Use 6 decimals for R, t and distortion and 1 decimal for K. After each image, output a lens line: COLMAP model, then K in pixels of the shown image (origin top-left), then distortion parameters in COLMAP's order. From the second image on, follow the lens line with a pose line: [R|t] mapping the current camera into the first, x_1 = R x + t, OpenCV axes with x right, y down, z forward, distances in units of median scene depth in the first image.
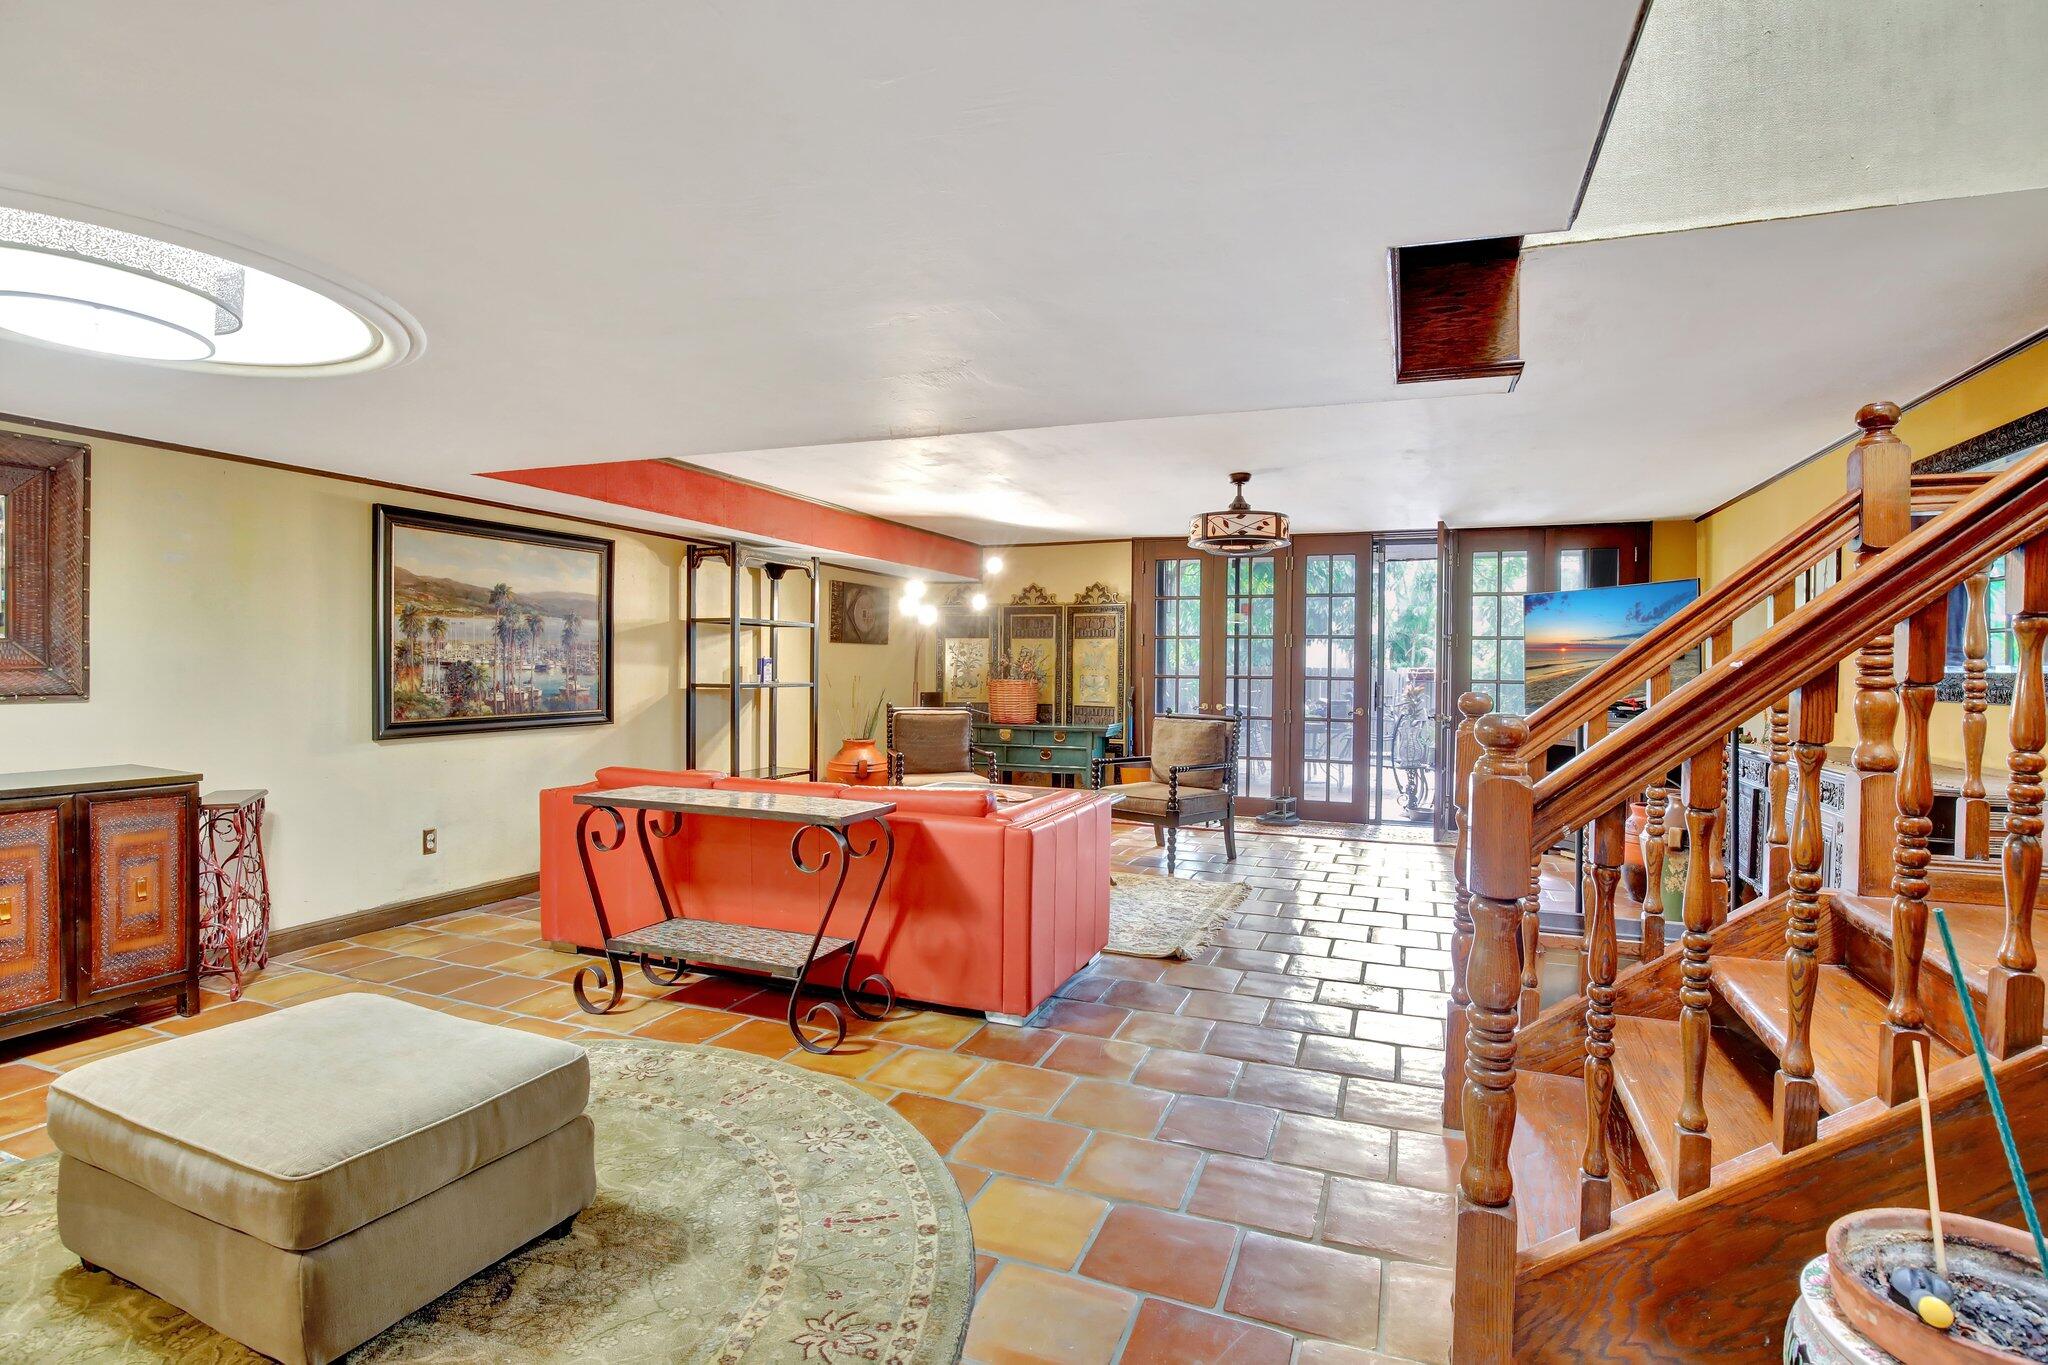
lens RADIAL K [[951.4, 0, 1057.1], [0, 951.4, 665.0], [0, 0, 1]] dist [-0.023476, 0.000082]
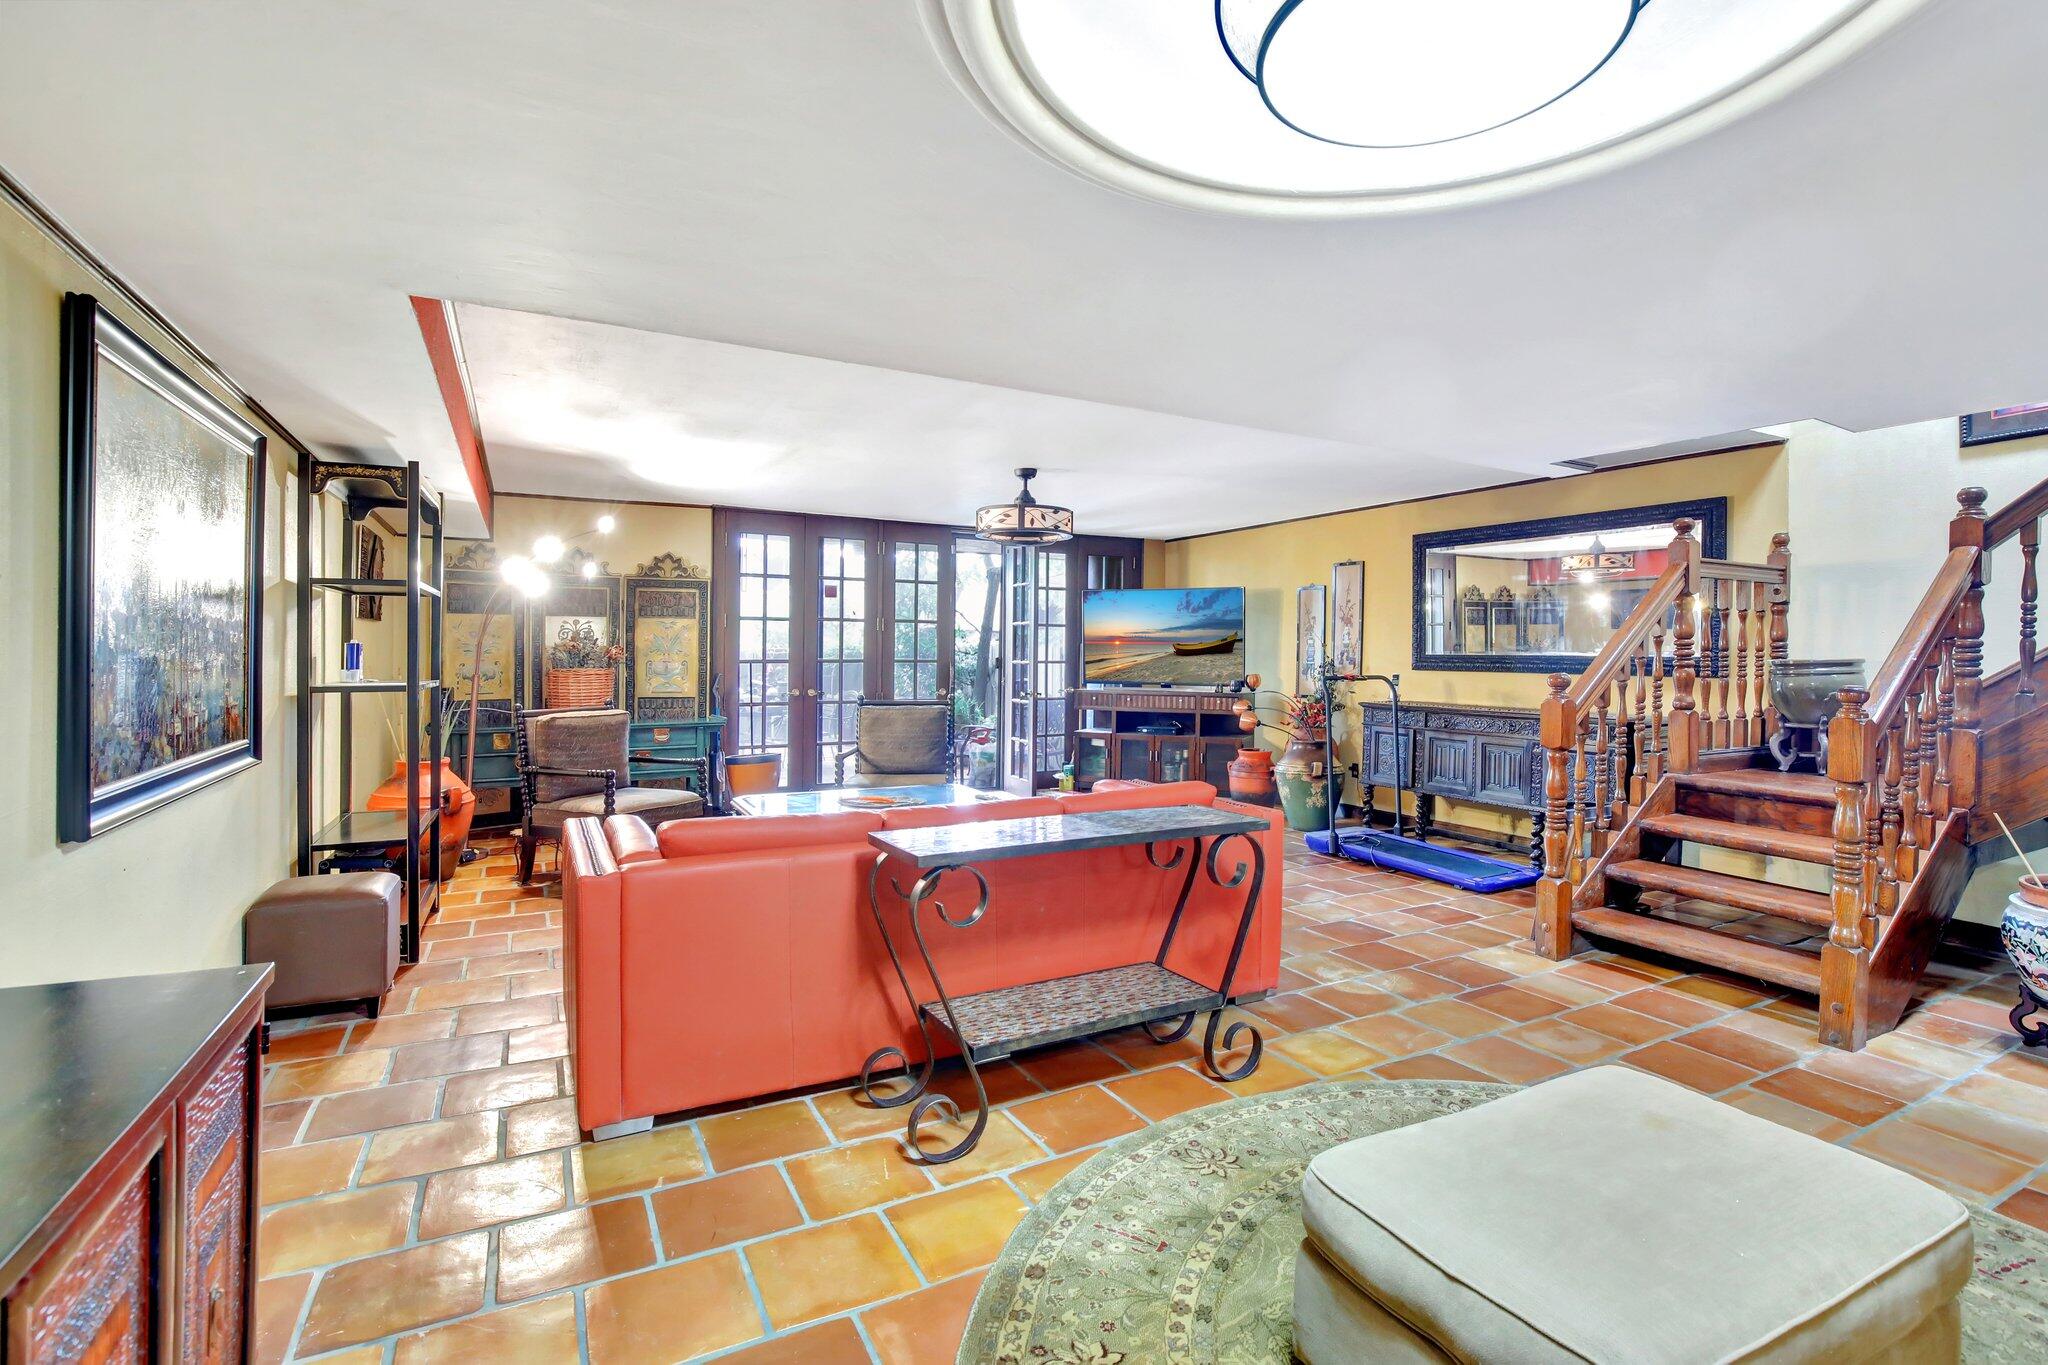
lens RADIAL K [[951.4, 0, 1028.8], [0, 951.4, 652.3], [0, 0, 1]] dist [-0.023476, 0.000082]
pose [[0.649870, -0.002462, 0.760041, -0.655960], [-0.003035, 0.999978, 0.005835, -0.005430], [-0.760039, -0.006099, 0.649848, 0.339380]]
